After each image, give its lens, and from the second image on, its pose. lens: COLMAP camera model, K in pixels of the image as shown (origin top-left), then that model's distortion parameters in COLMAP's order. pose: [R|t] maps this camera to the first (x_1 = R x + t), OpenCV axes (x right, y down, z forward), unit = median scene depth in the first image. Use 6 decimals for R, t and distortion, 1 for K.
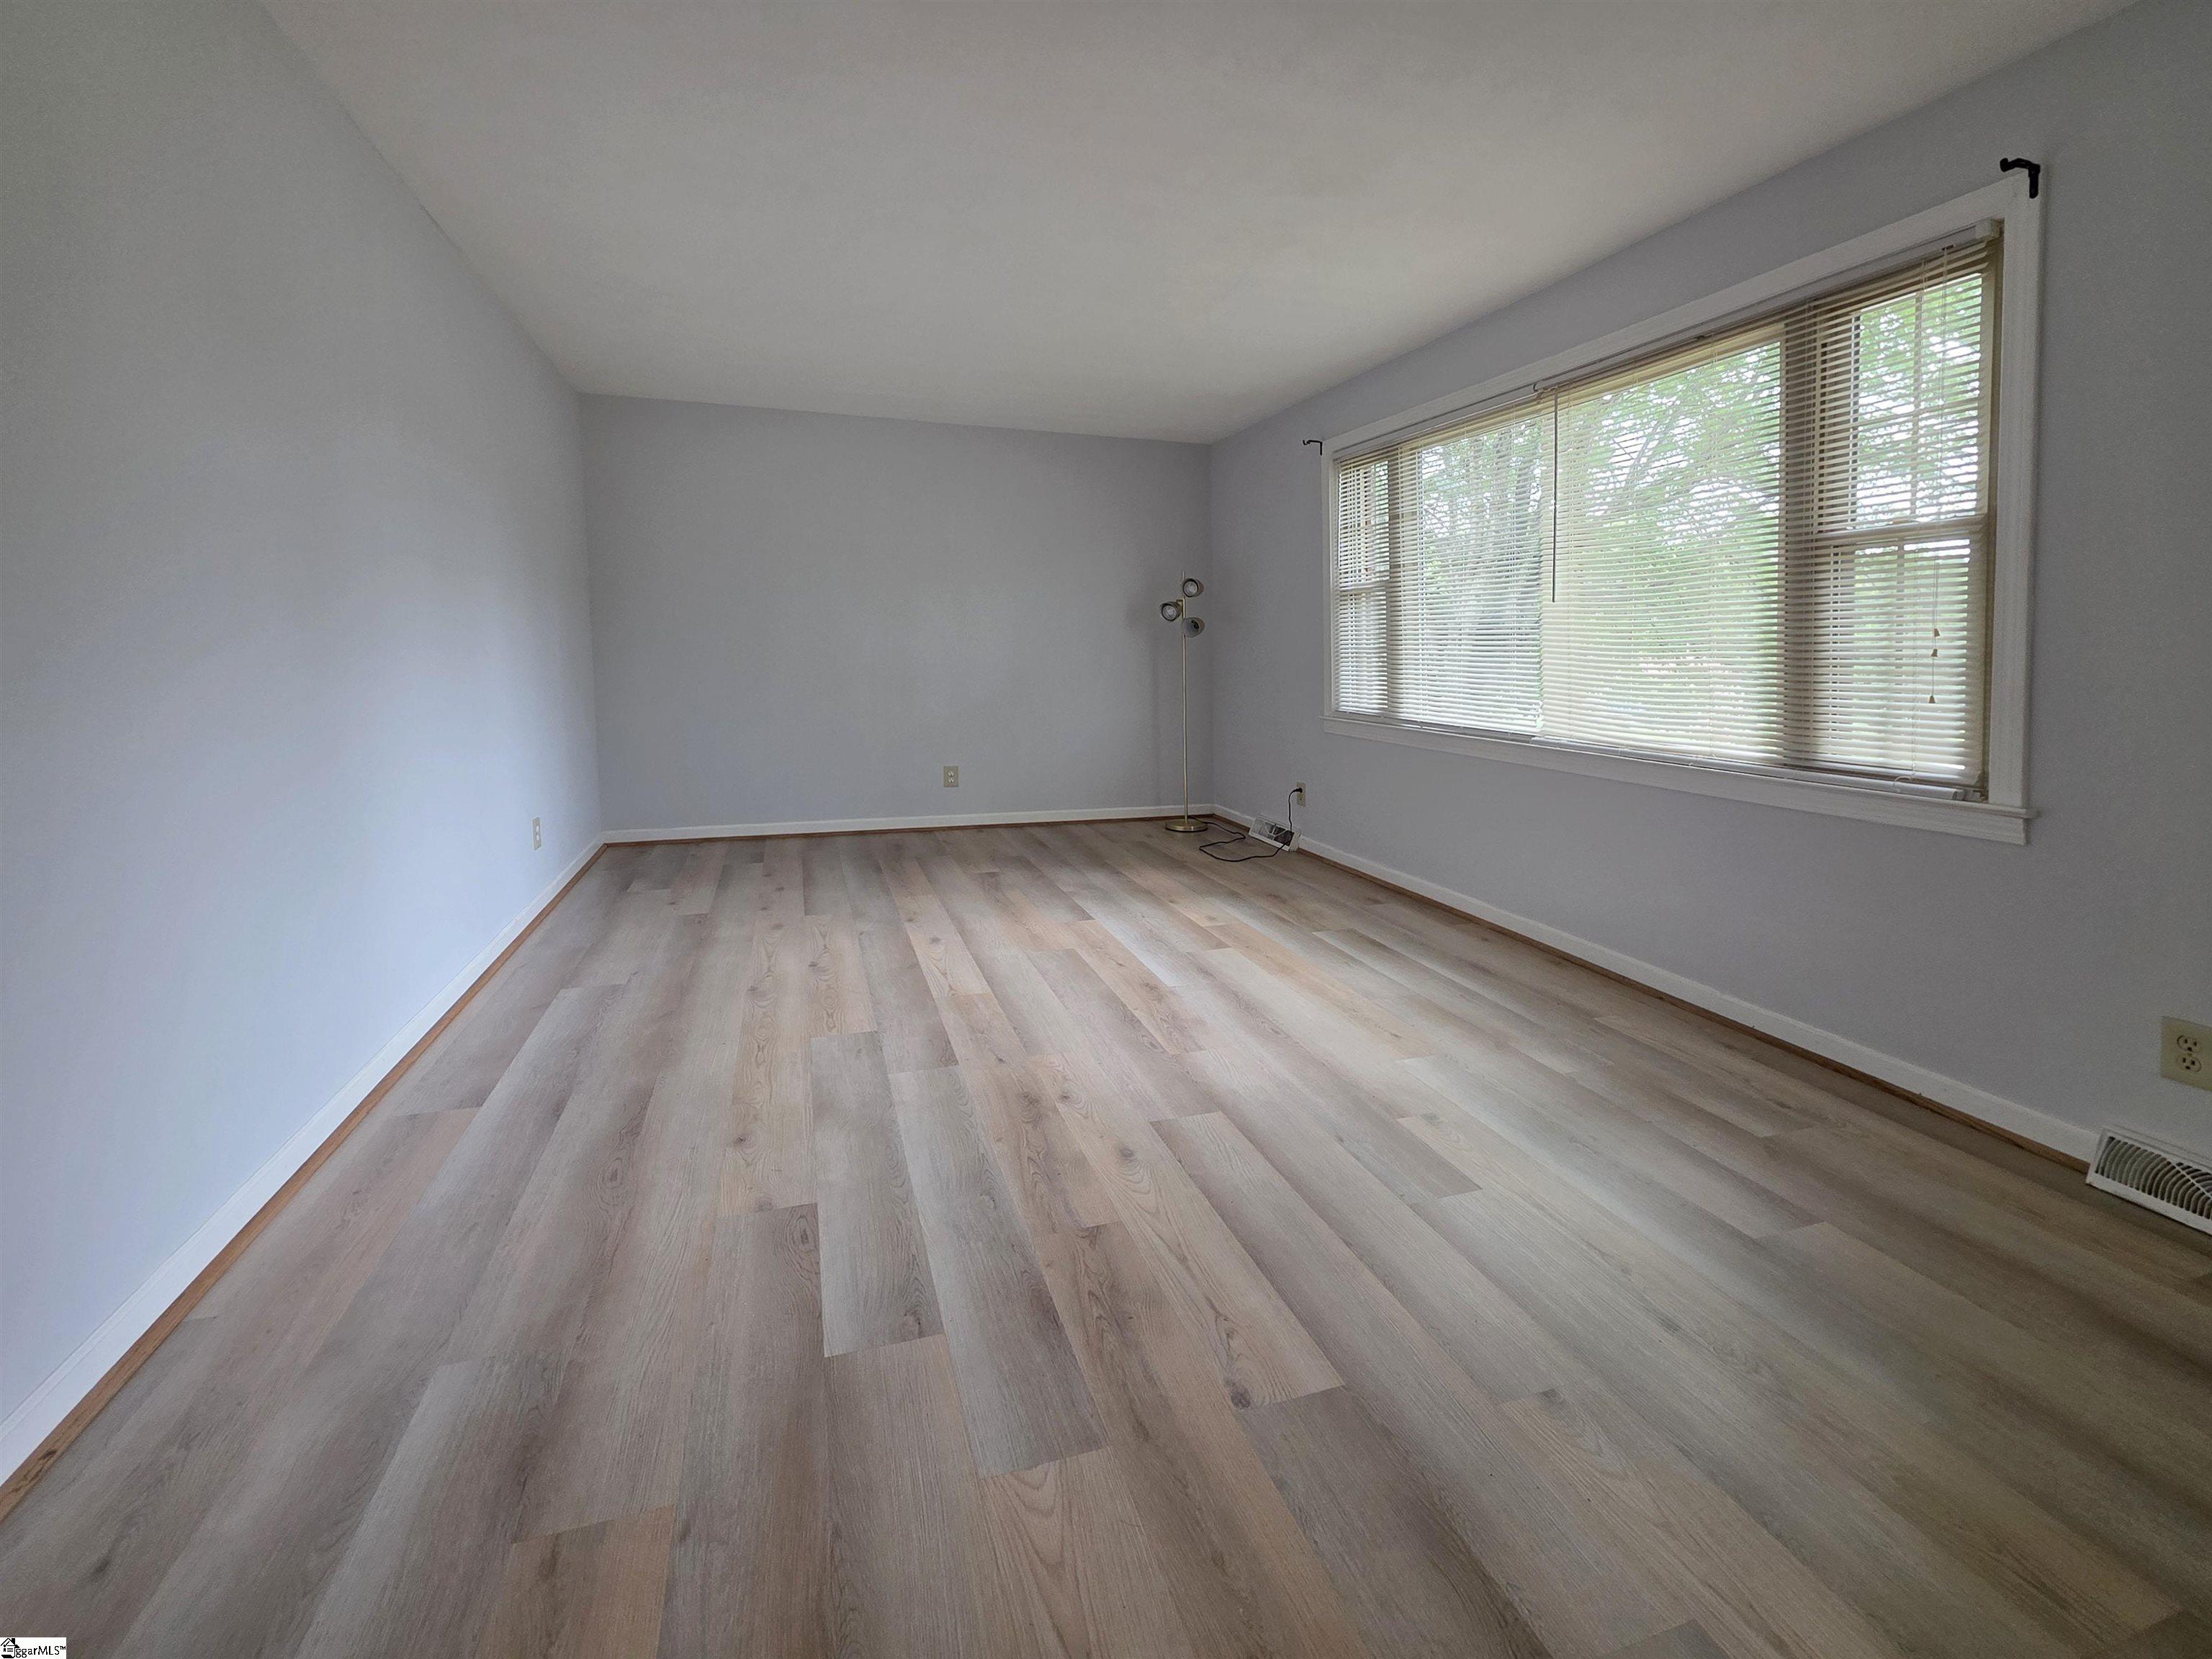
lens RADIAL K [[908.0, 0, 1096.7], [0, 908.0, 787.1], [0, 0, 1]] dist [0.000875, -0.000216]
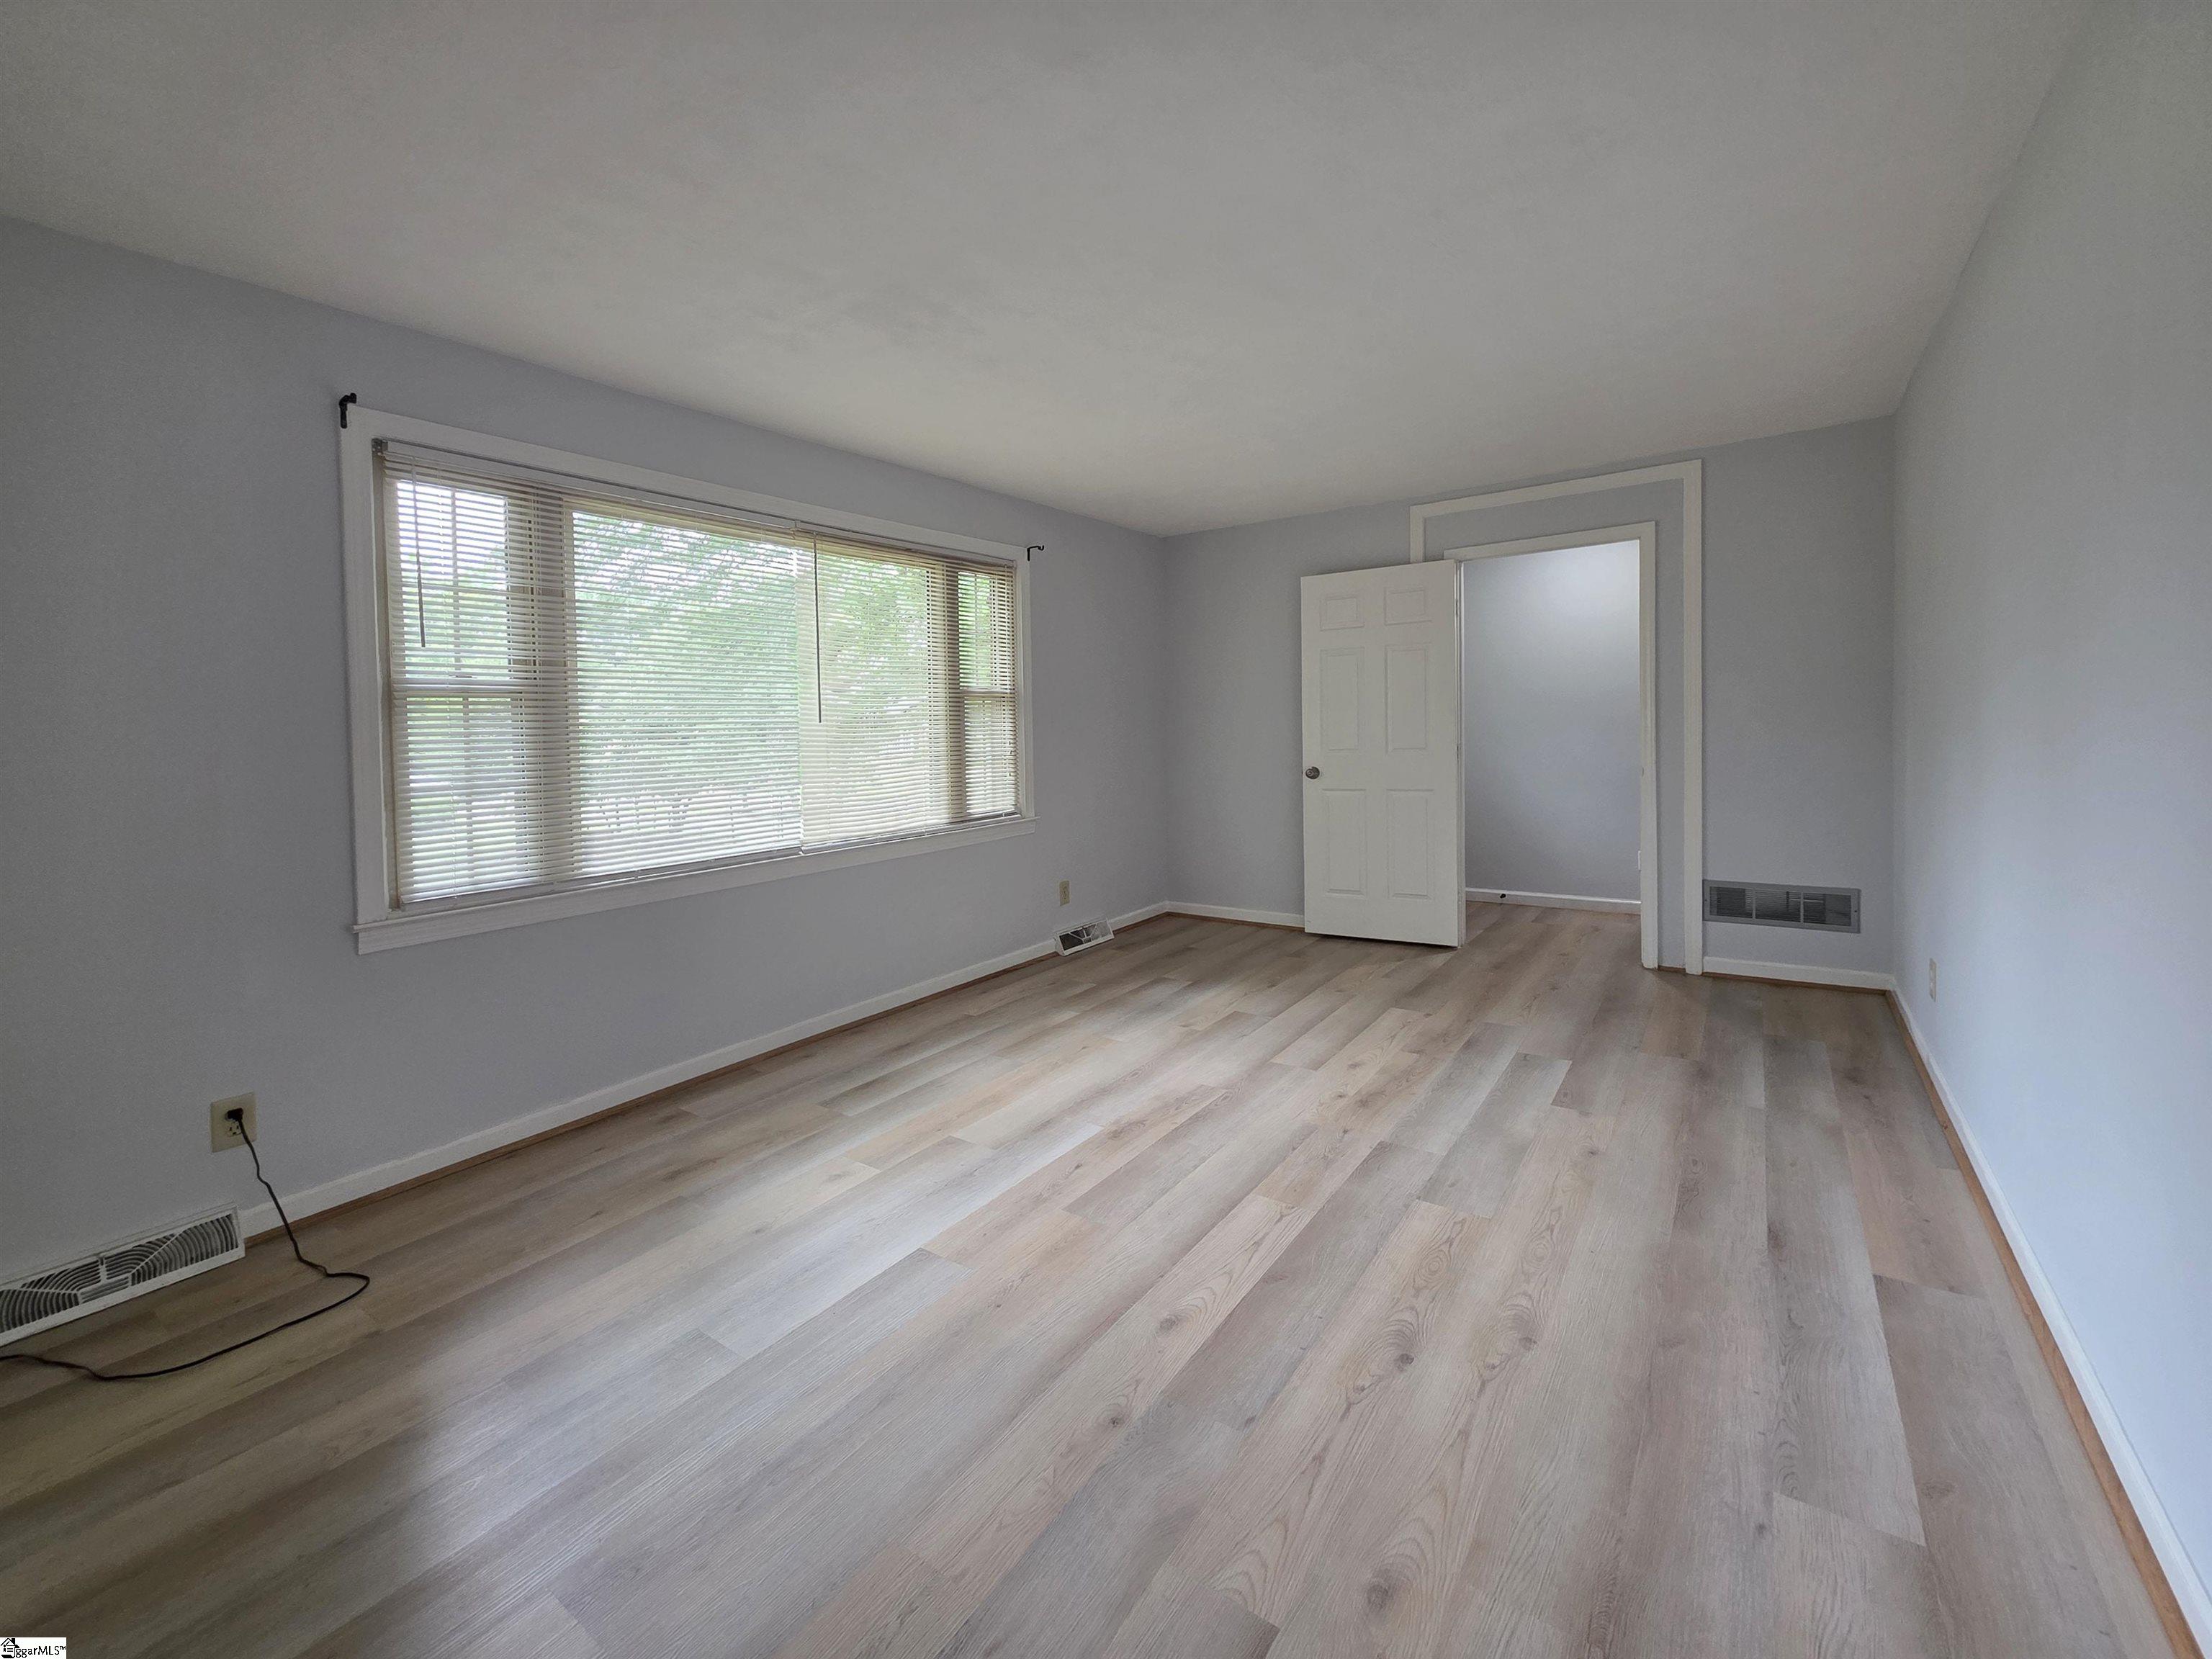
lens RADIAL K [[984.2, 0, 1106.0], [0, 984.2, 829.5], [0, 0, 1]] dist [-0.000502, -0.000116]
pose [[-0.618561, -0.076980, 0.781957, -0.917888], [0.142784, 0.967607, 0.208205, -0.383398], [-0.772655, 0.240439, -0.587532, 2.019080]]
